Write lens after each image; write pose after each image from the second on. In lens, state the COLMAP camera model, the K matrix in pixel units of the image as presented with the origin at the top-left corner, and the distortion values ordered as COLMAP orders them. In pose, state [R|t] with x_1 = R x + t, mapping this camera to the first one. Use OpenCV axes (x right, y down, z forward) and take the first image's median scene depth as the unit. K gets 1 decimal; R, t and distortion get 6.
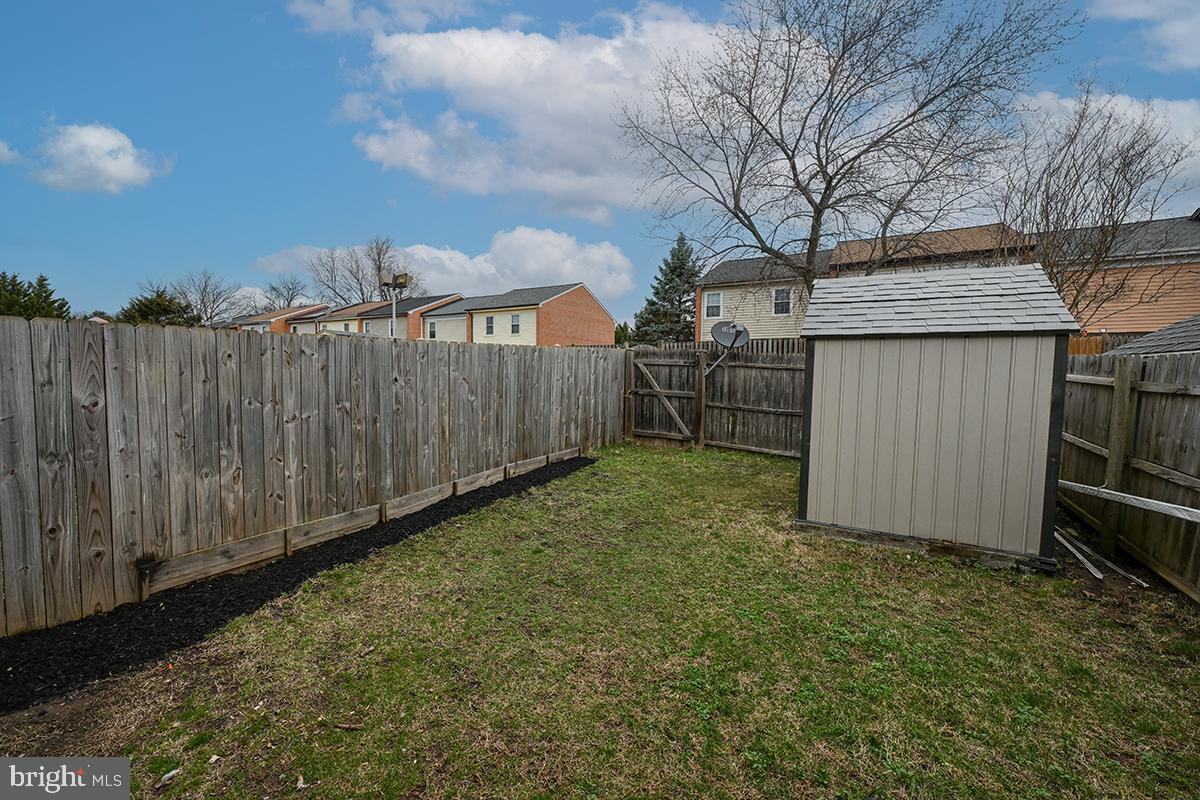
lens RADIAL K [[475.1, 0, 597.3], [0, 475.1, 394.5], [0, 0, 1]] dist [-0.000637, 0.000069]
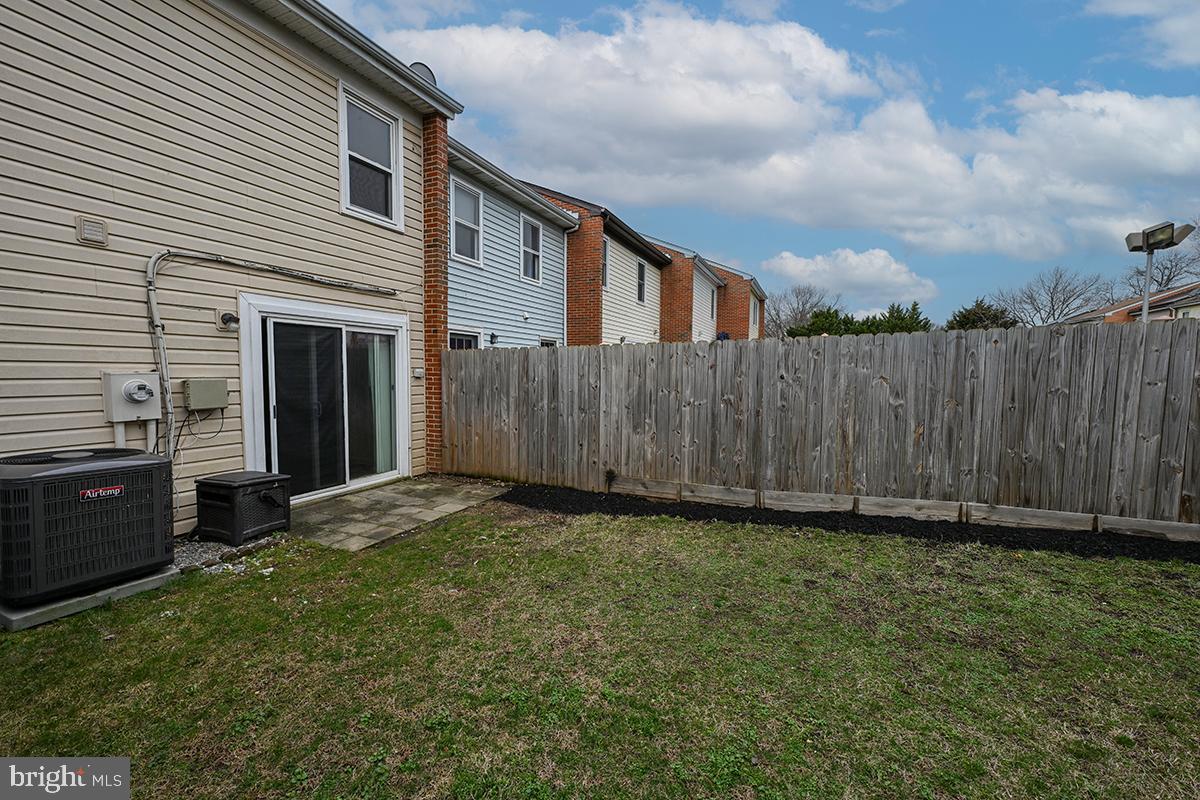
lens RADIAL K [[482.4, 0, 600.0], [0, 482.4, 400.0], [0, 0, 1]] dist [-0.000703, -0.000098]
pose [[0.103340, 0.048677, -0.993454, 0.658337], [-0.050575, 0.997767, 0.043627, -0.008124], [0.993359, 0.045735, 0.105571, 0.562631]]
